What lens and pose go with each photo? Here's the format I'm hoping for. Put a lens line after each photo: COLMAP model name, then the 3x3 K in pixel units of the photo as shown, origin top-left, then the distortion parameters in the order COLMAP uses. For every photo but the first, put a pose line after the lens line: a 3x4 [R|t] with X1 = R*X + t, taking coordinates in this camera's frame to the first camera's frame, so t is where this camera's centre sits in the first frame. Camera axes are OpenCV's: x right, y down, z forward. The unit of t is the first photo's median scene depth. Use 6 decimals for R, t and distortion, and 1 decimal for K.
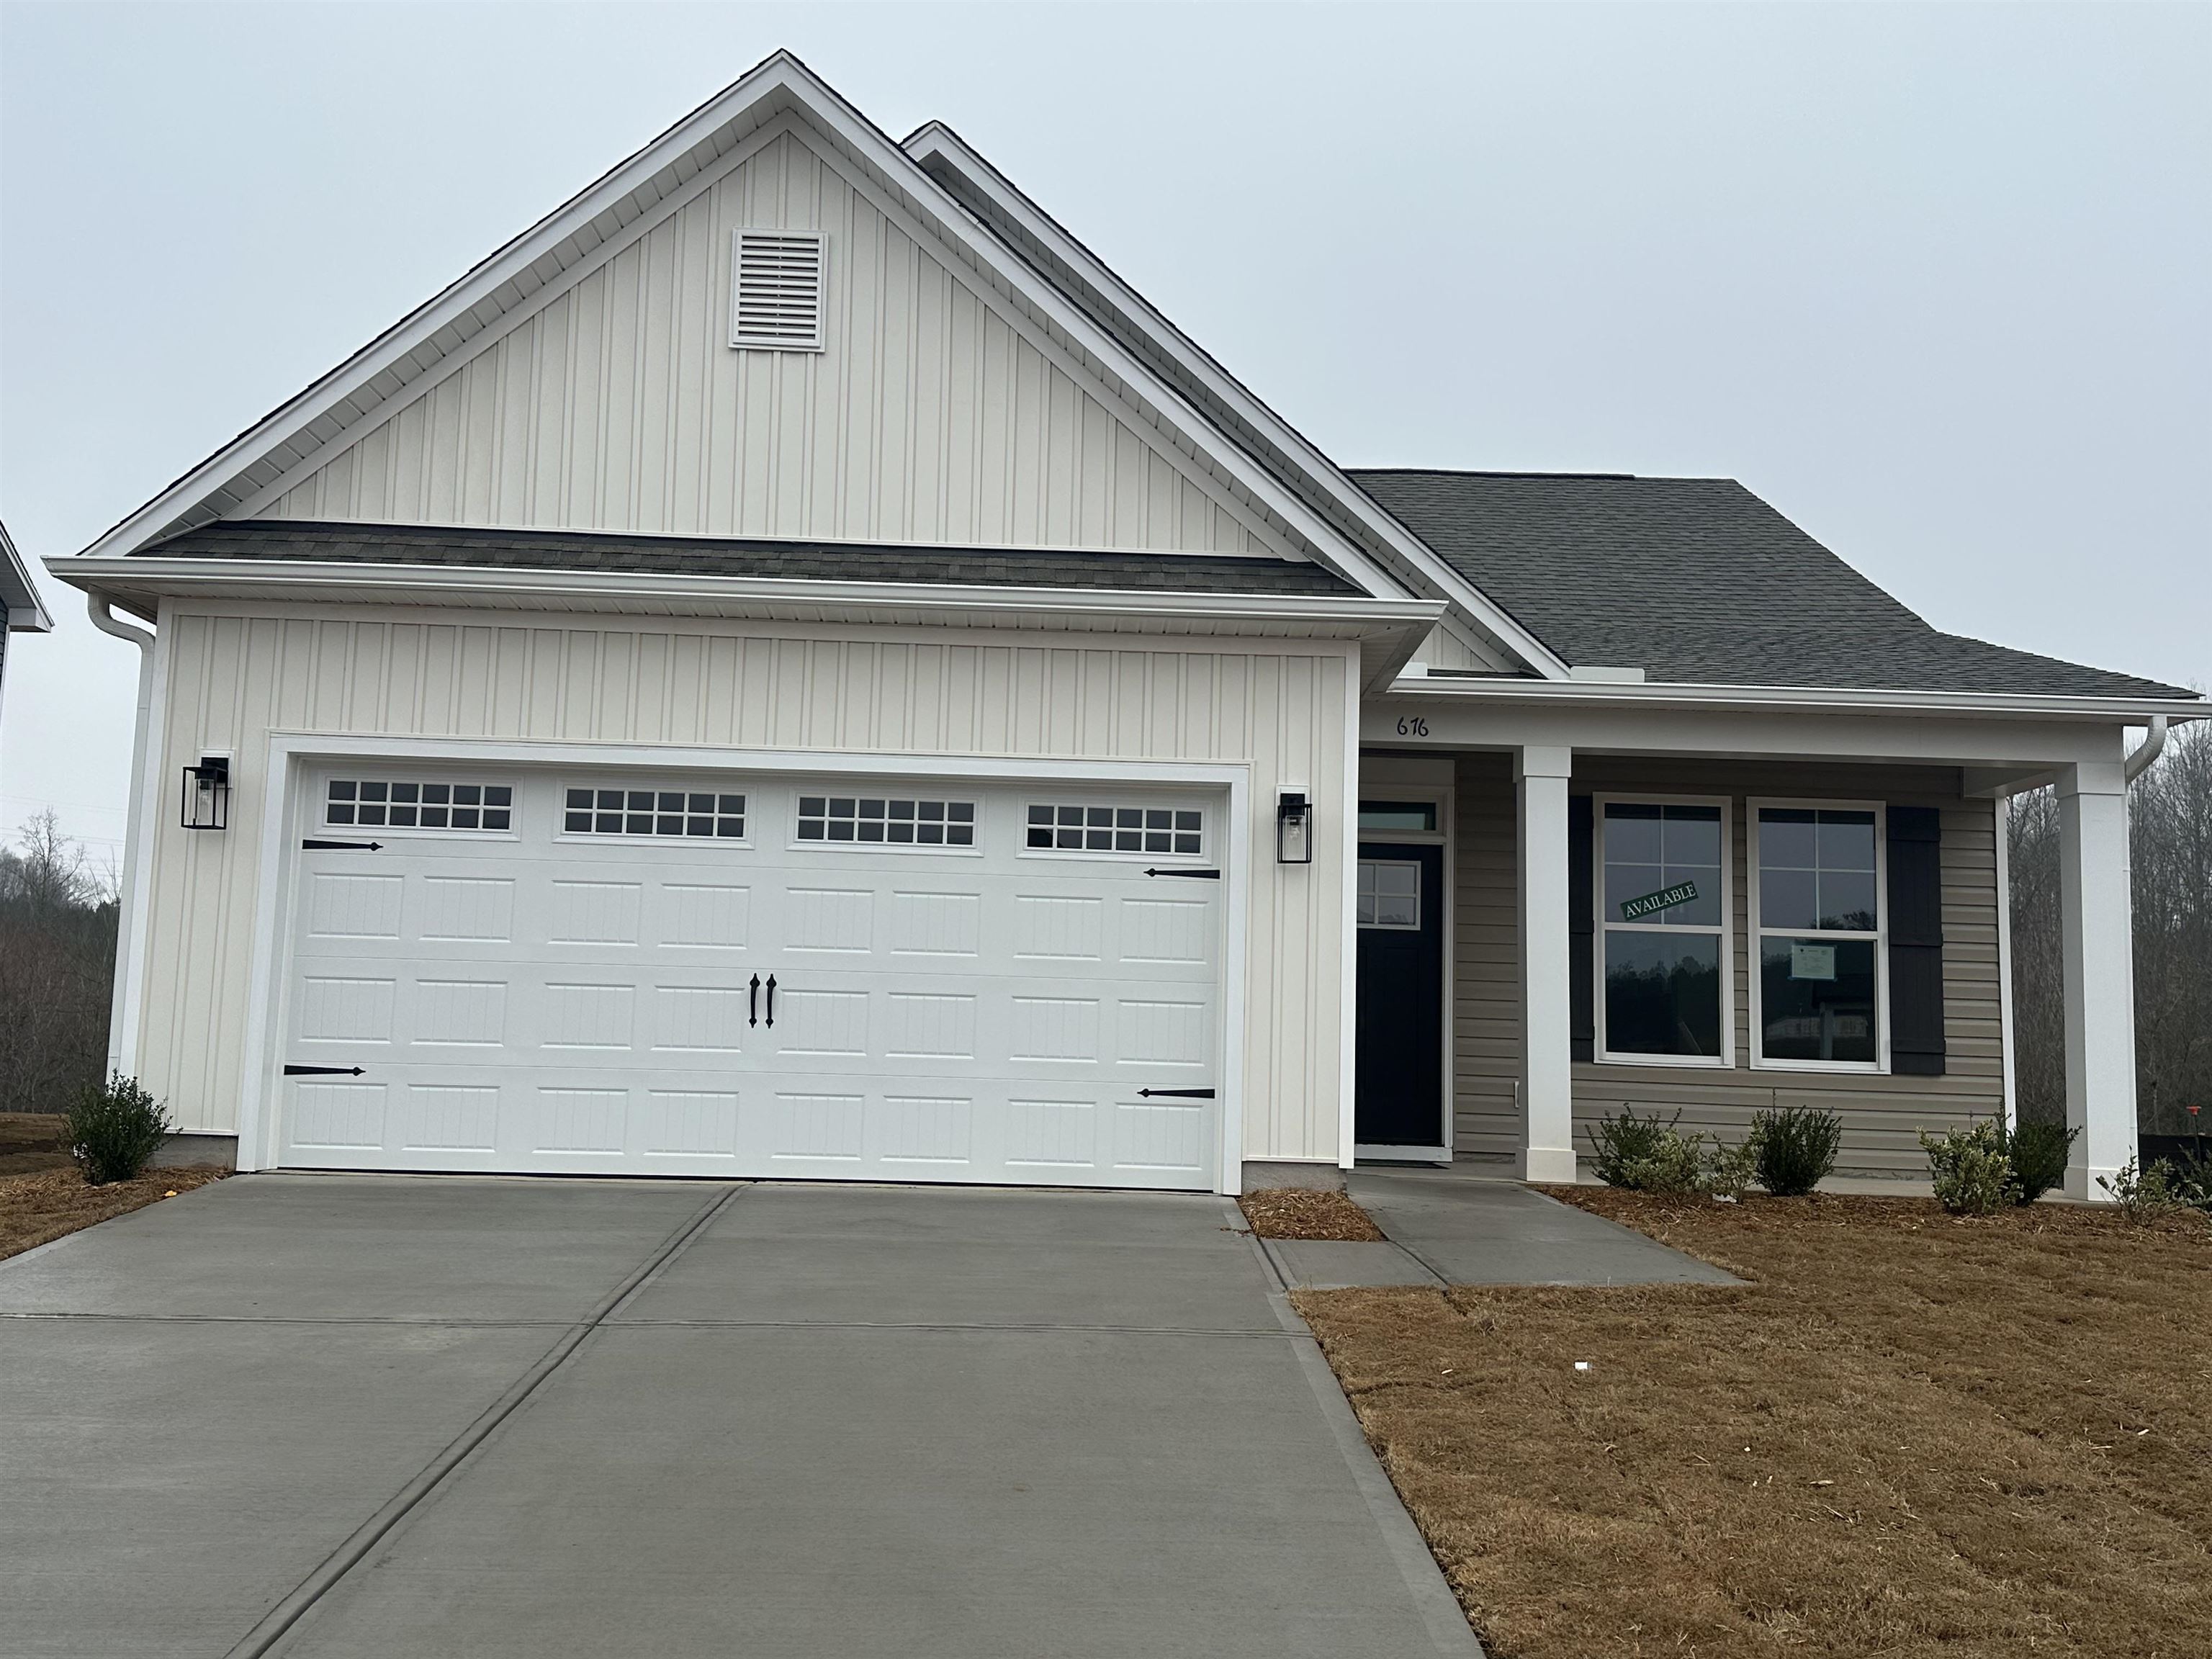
lens RADIAL K [[2000.1, 0, 1101.5], [0, 2000.1, 825.5], [0, 0, 1]] dist [0.069197, -0.047017]
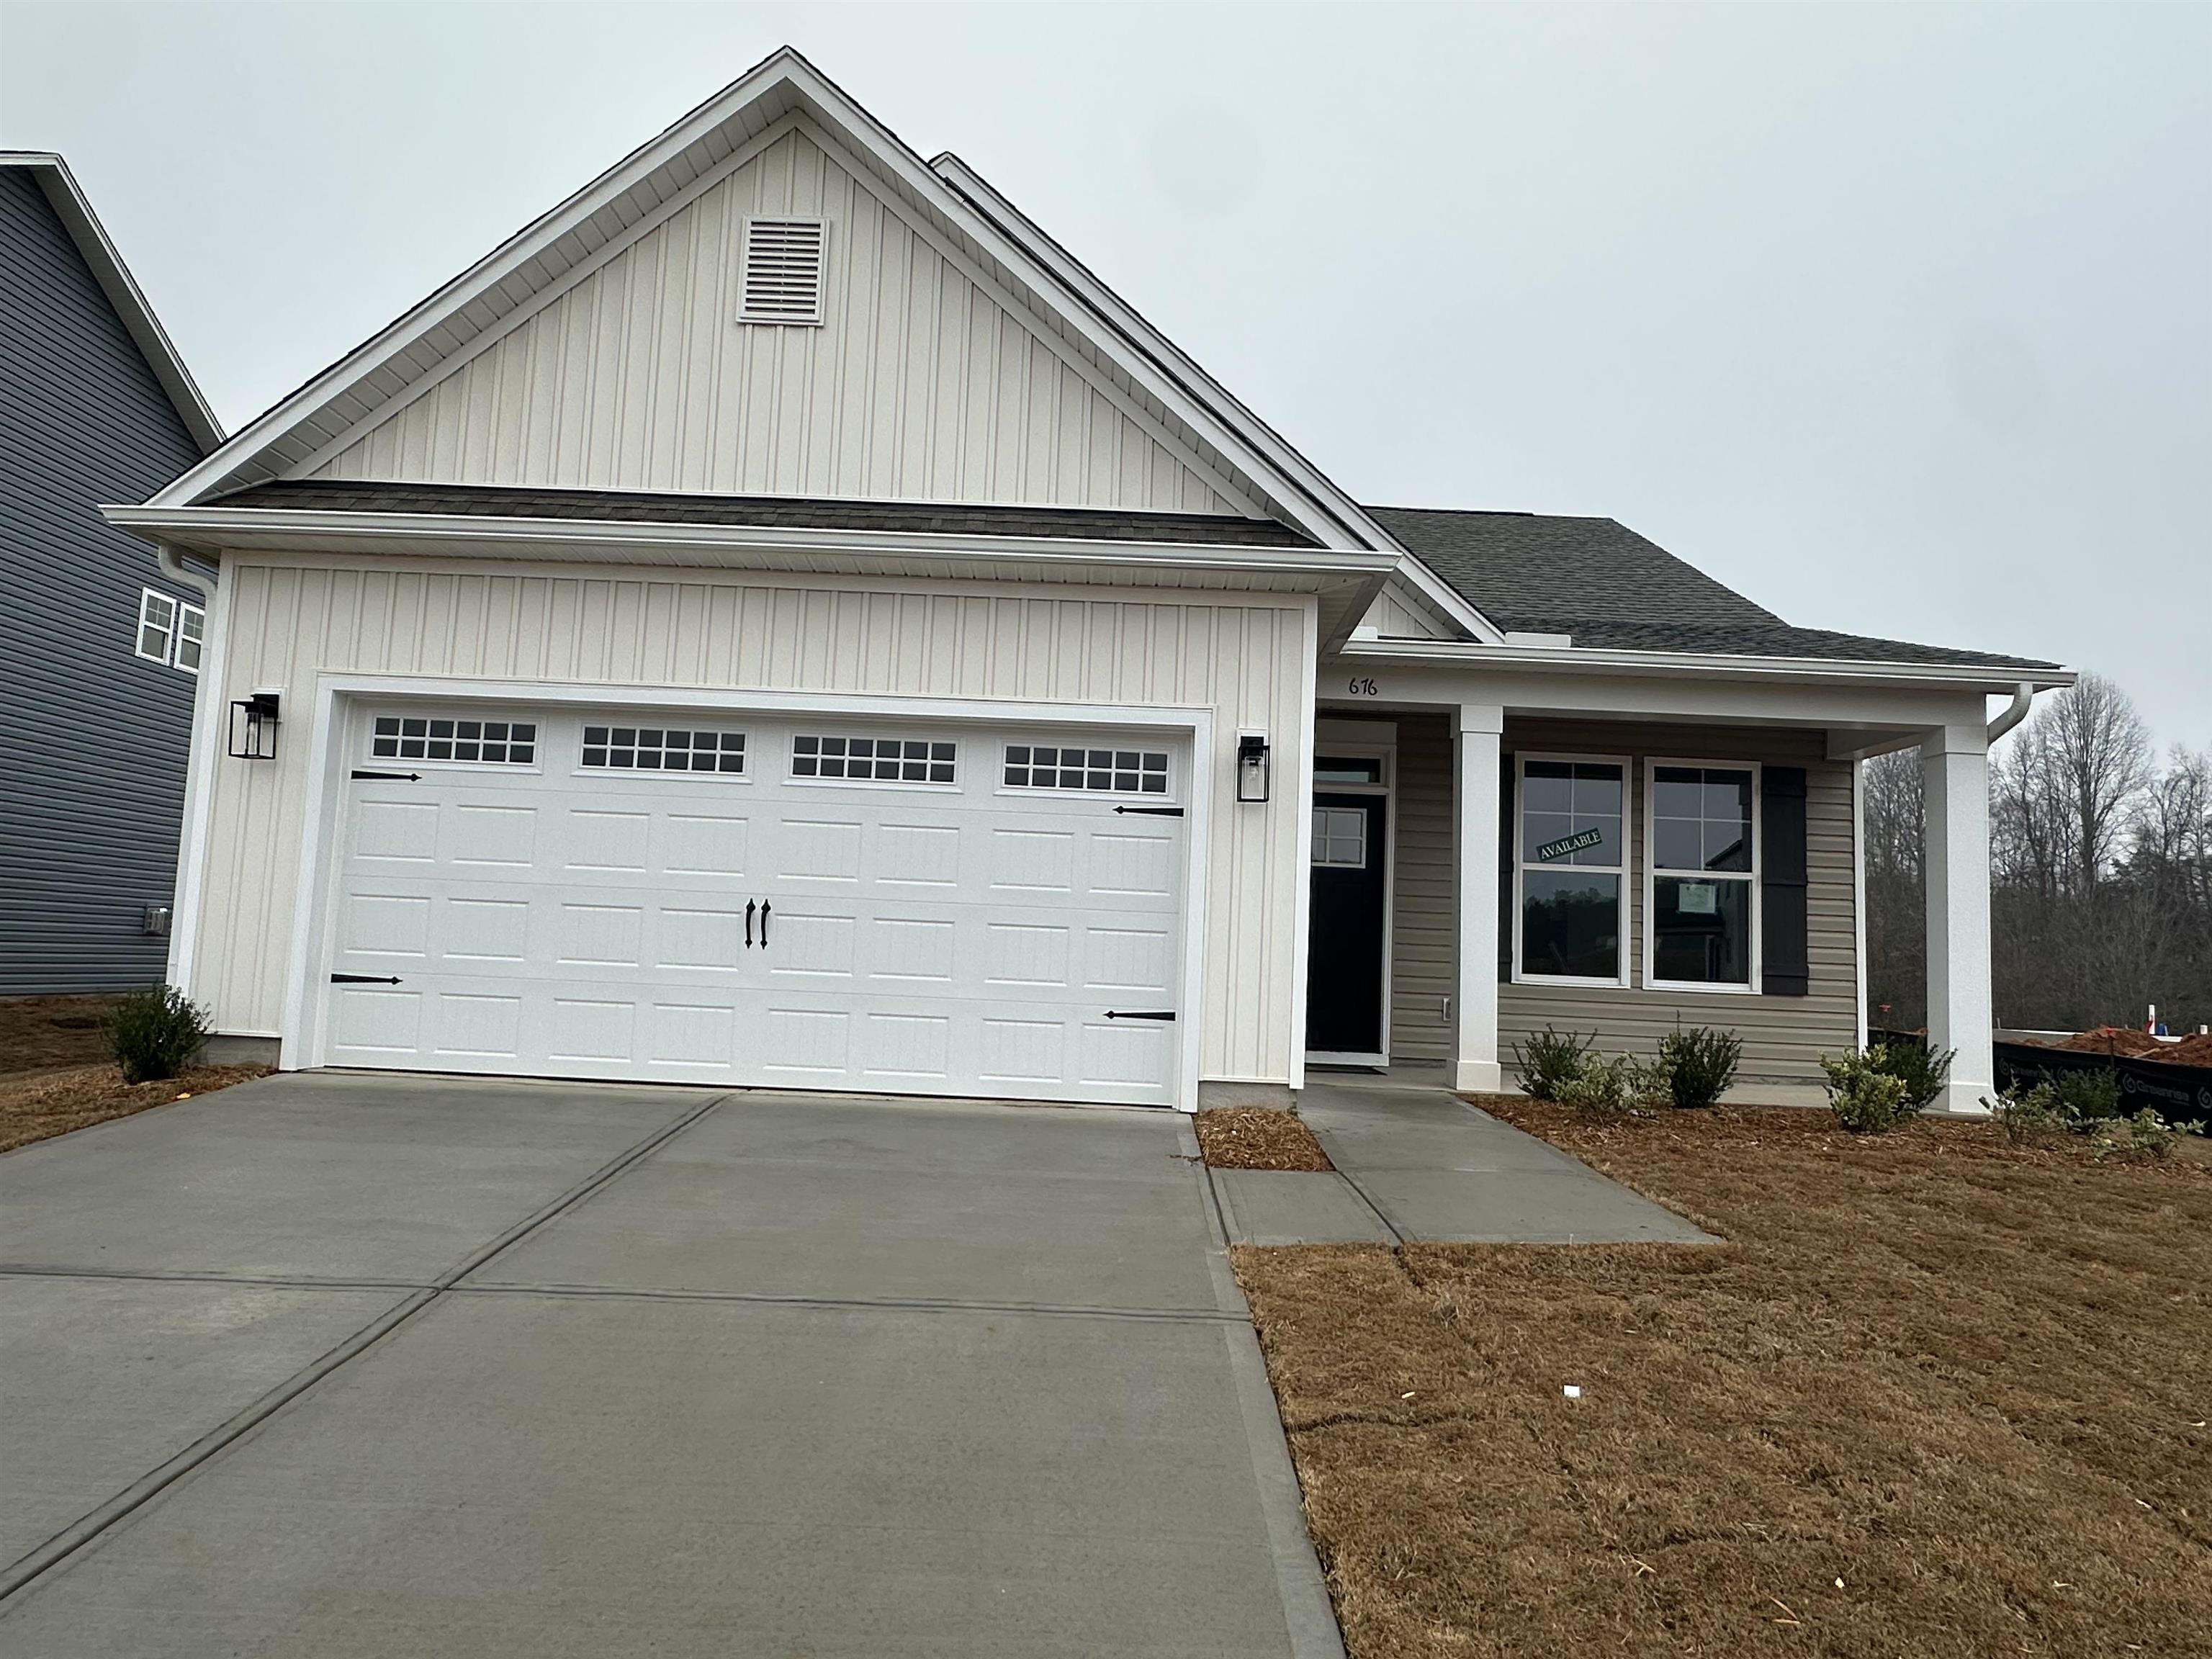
lens RADIAL K [[1354.7, 0, 1101.5], [0, 1354.7, 836.6], [0, 0, 1]] dist [-0.033130, 0.005182]
pose [[0.999558, 0.011950, -0.027213, 0.035448], [-0.011179, 0.999537, 0.028296, 0.017633], [0.027538, -0.027979, 0.999229, 0.275137]]
